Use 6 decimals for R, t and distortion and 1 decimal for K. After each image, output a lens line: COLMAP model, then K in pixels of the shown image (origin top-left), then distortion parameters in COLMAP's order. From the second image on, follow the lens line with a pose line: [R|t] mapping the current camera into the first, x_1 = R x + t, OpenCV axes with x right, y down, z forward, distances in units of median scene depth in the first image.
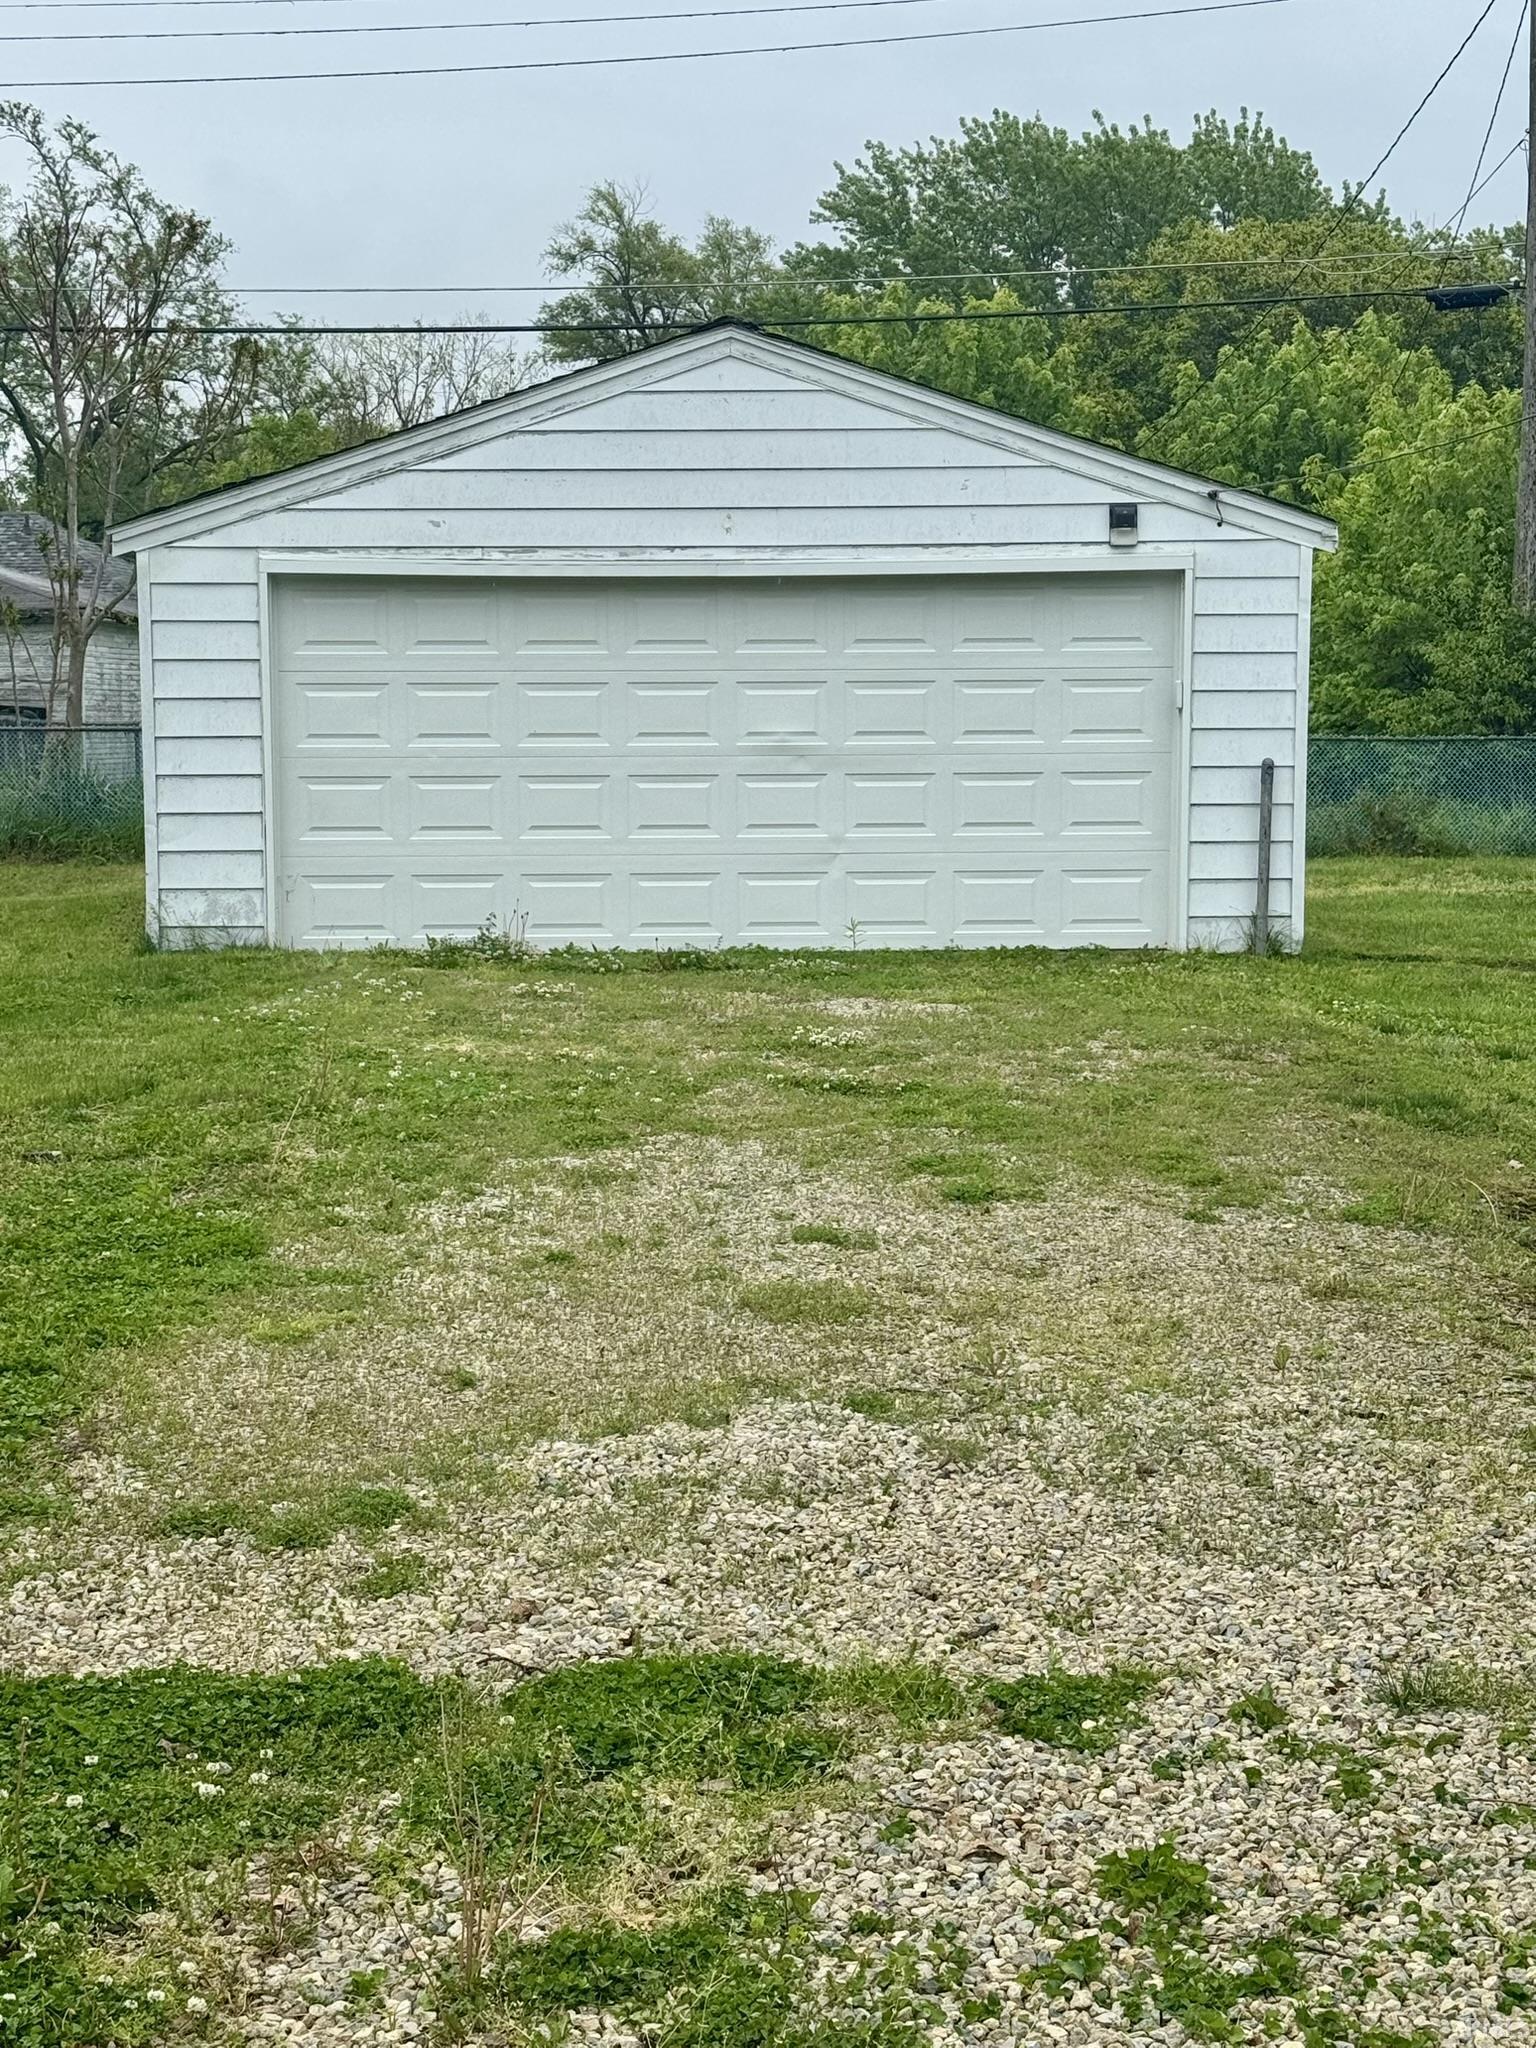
lens RADIAL K [[3400.8, 0, 768.4], [0, 3400.8, 1026.9], [0, 0, 1]] dist [0.245838, 0.000000]
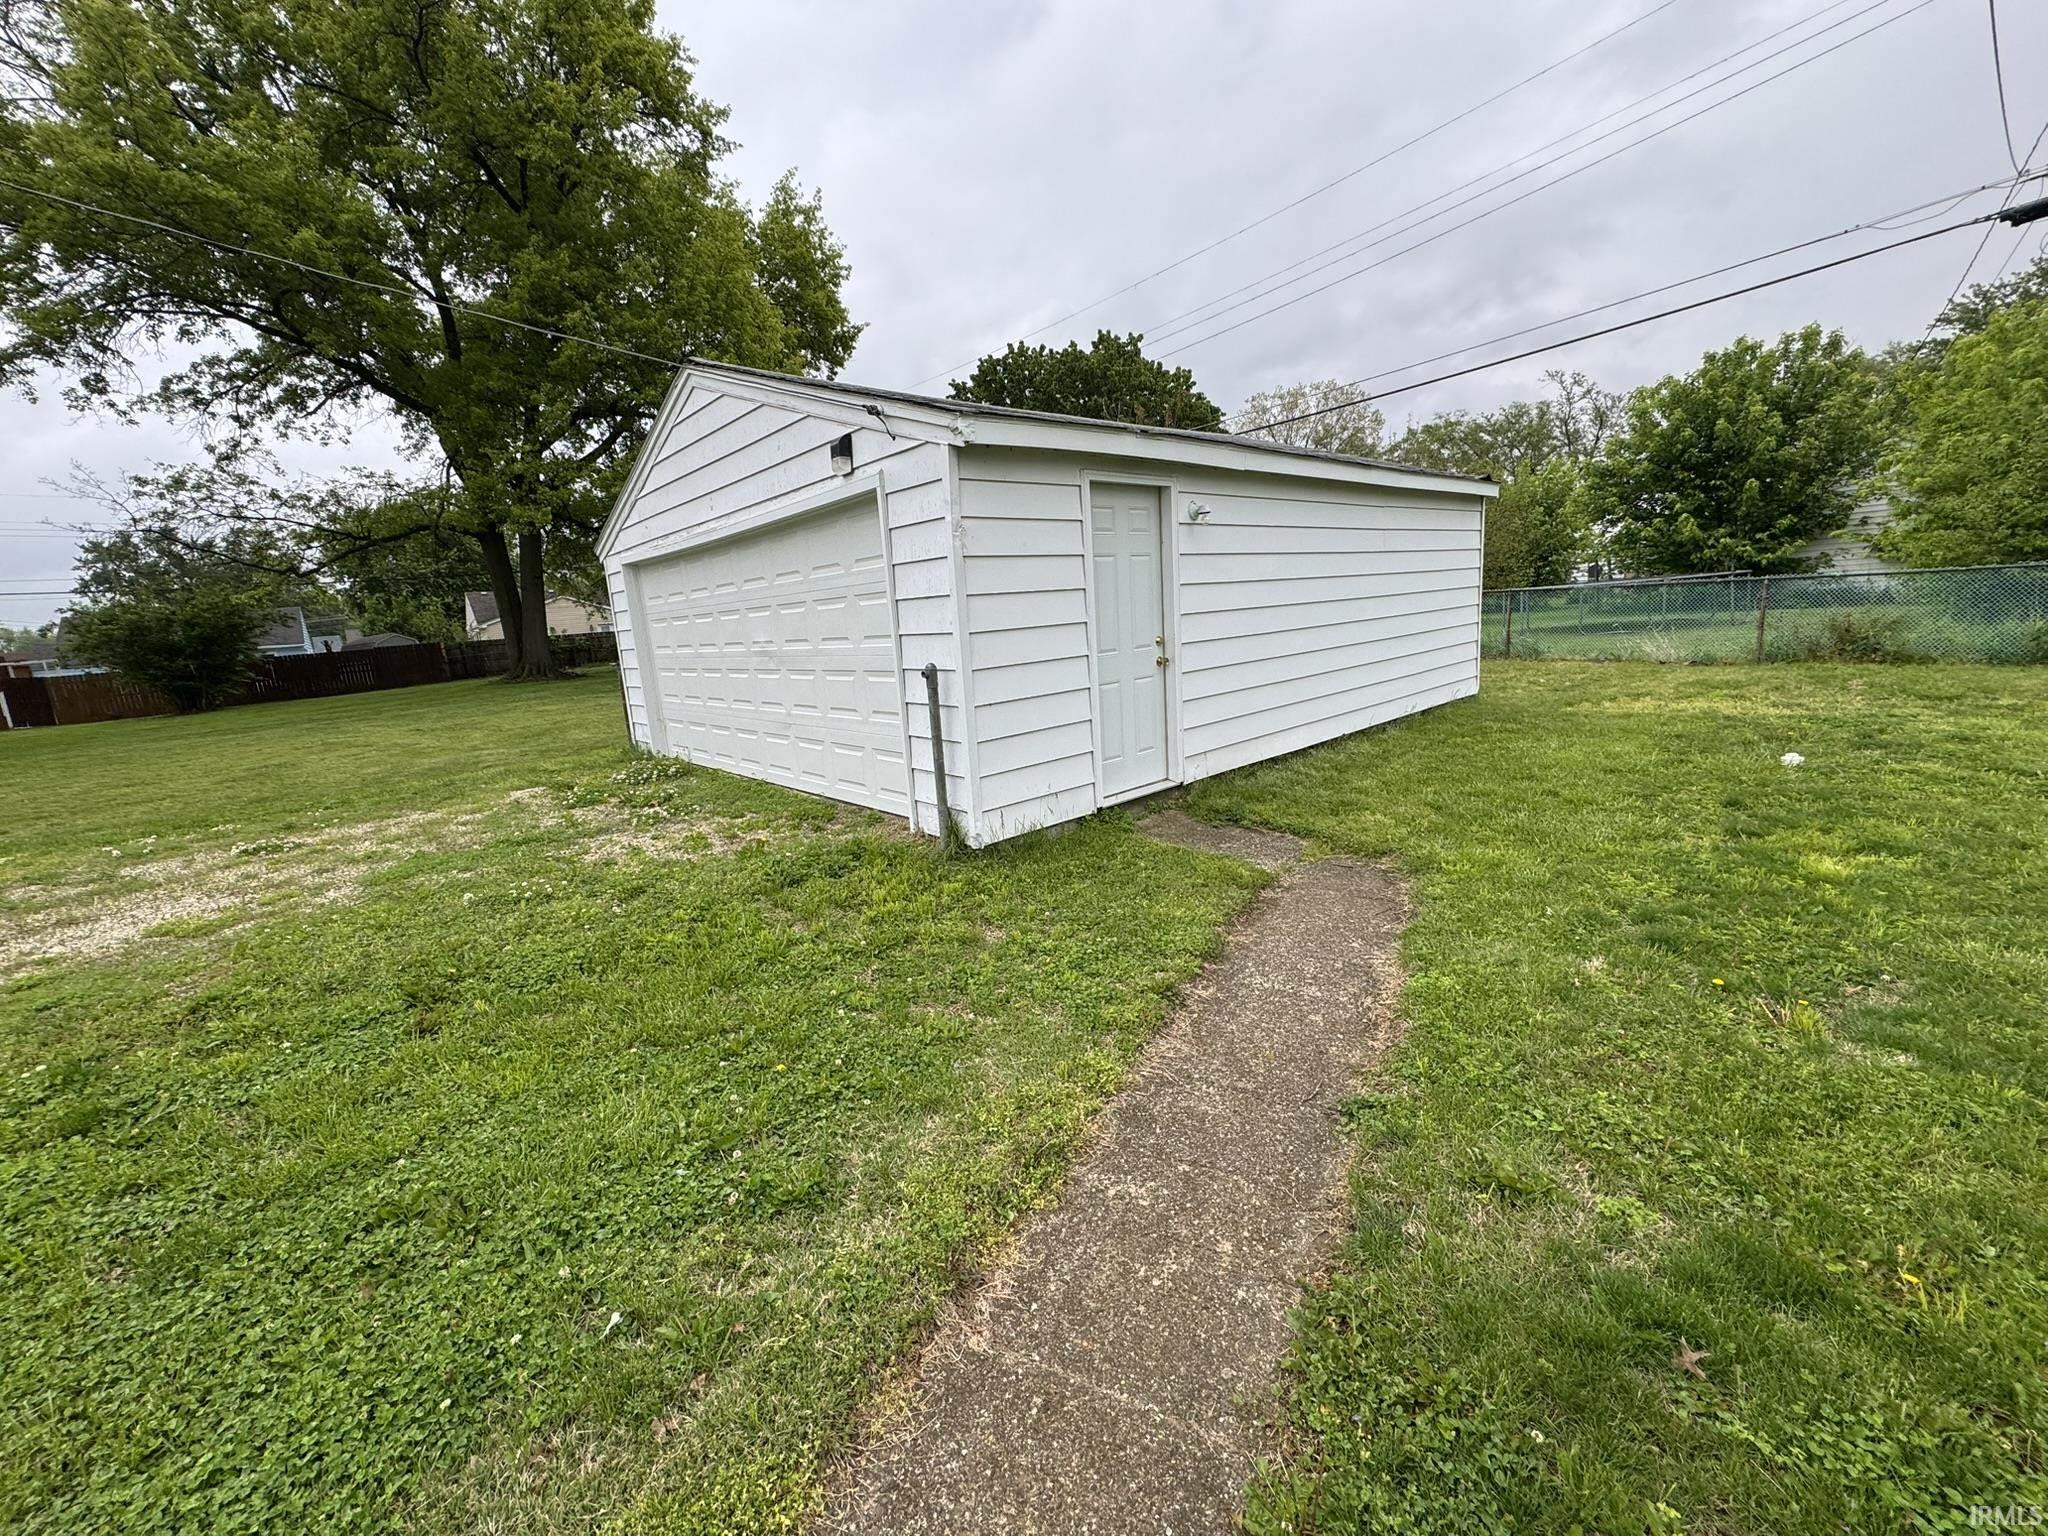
lens RADIAL K [[817.3, 0, 1028.2], [0, 817.3, 760.6], [0, 0, 1]] dist [-0.001604, -0.000051]
pose [[0.637054, 0.099012, -0.764433, 0.353734], [-0.003415, 0.992069, 0.125650, -0.079963], [0.770811, -0.077435, 0.632340, 0.859919]]
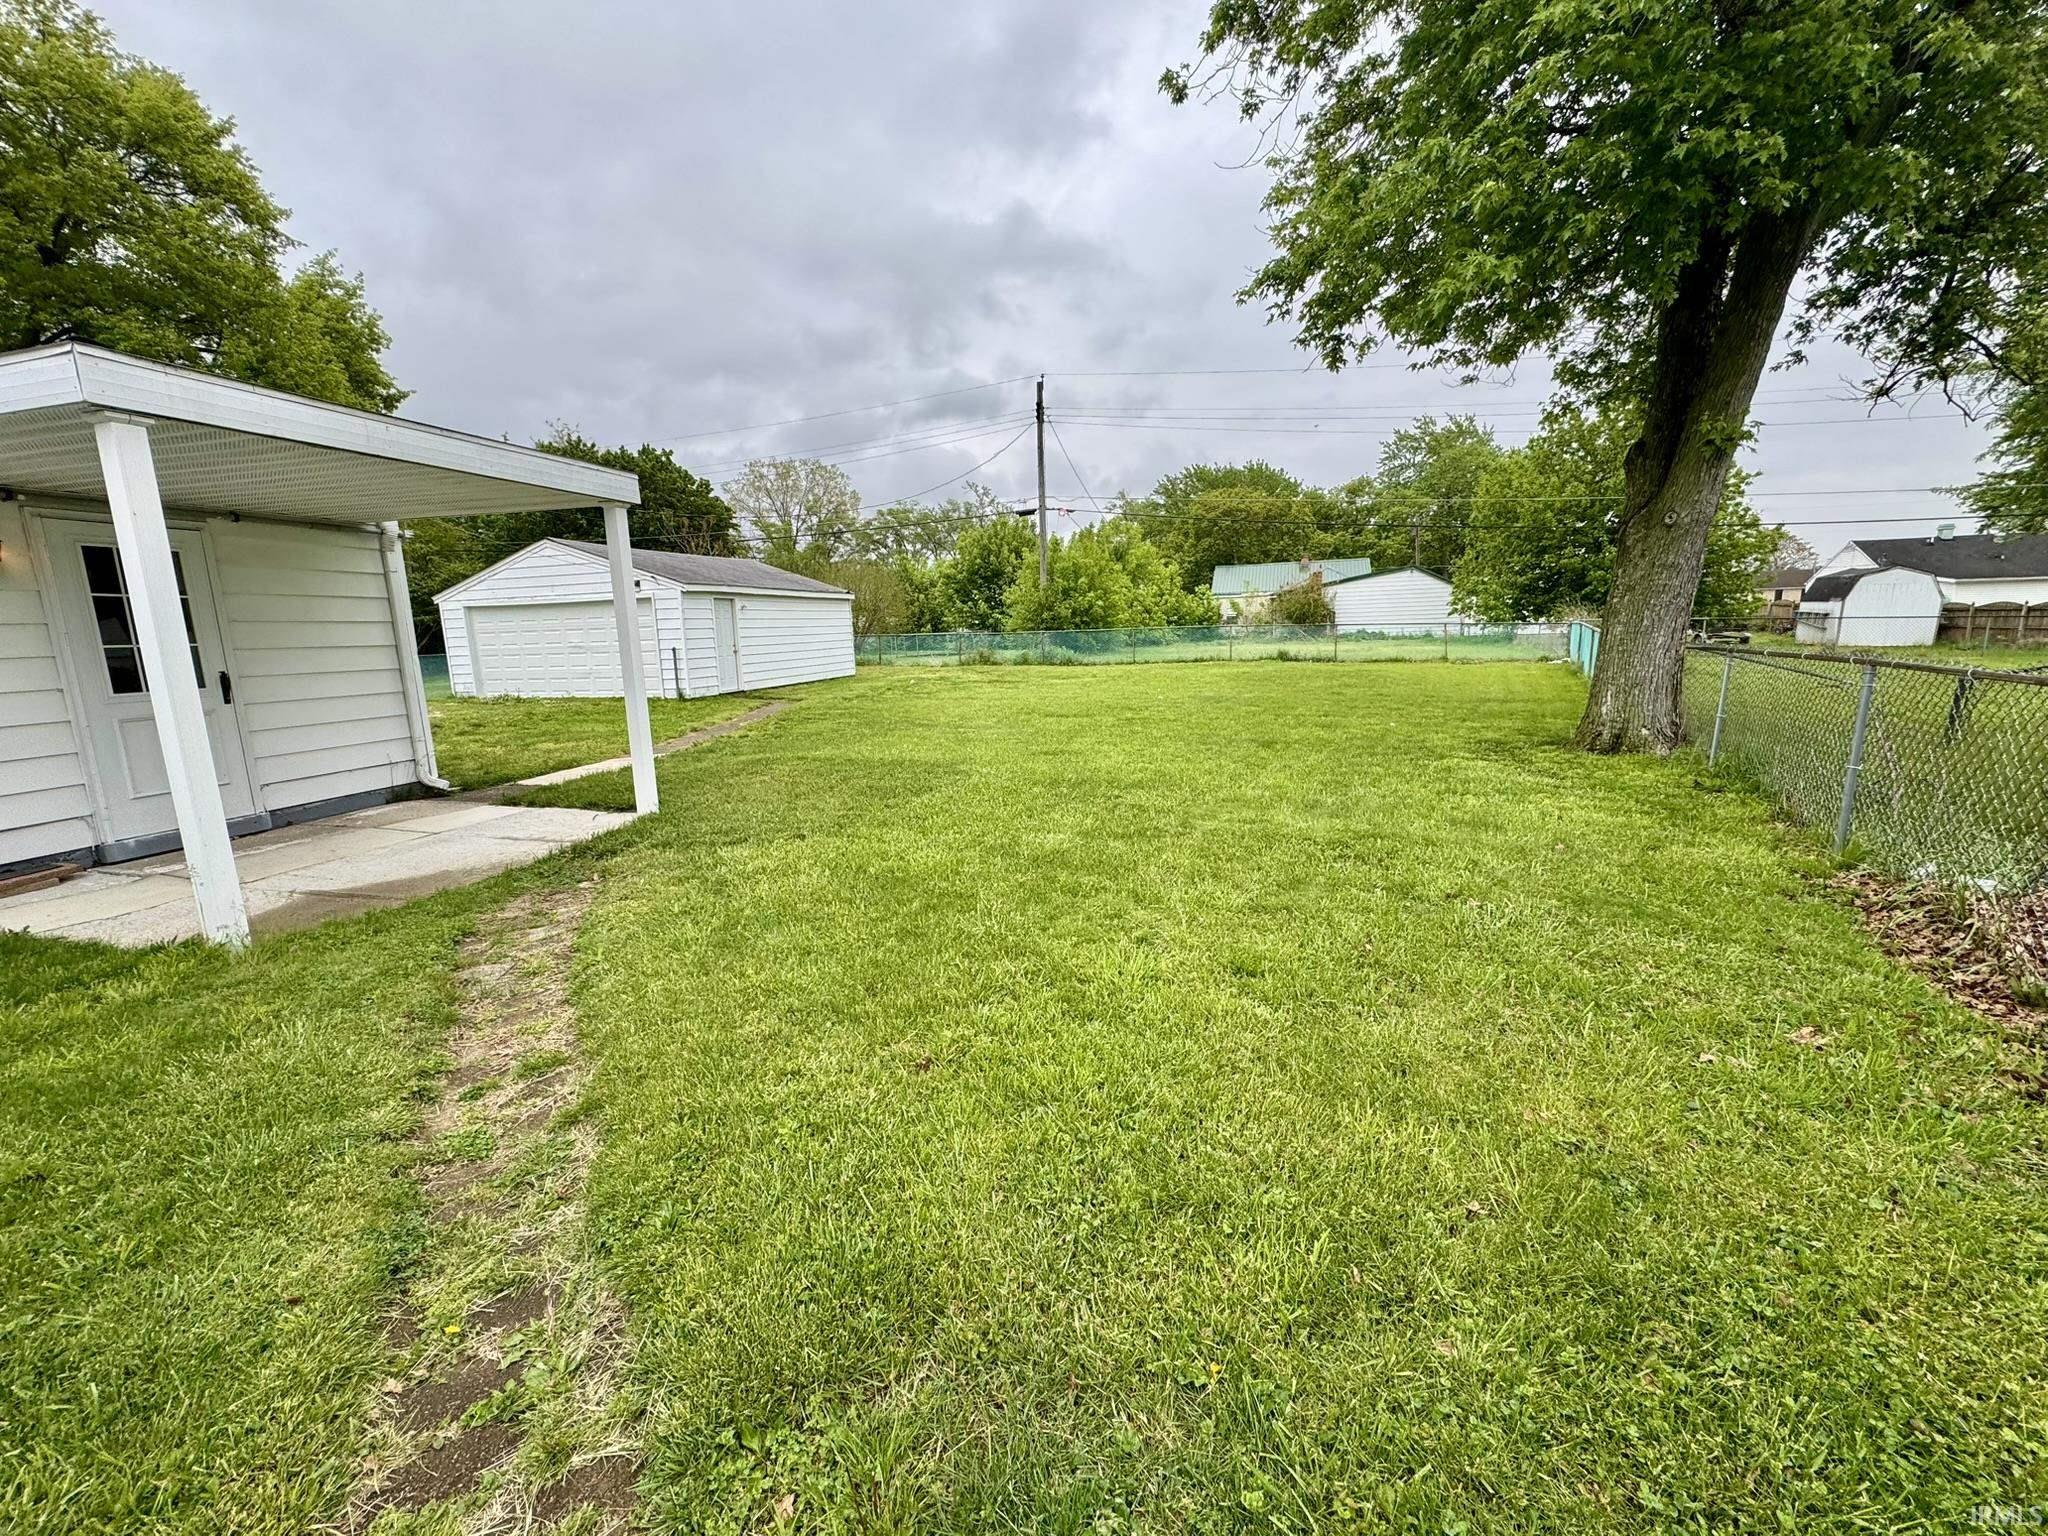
lens RADIAL K [[817.3, 0, 1032.4], [0, 817.3, 762.9], [0, 0, 1]] dist [-0.001604, -0.000051]
pose [[0.955666, 0.023792, -0.293490, 0.785885], [-0.000451, 0.996847, 0.079342, -0.022633], [0.294452, -0.075692, 0.952664, 0.247381]]
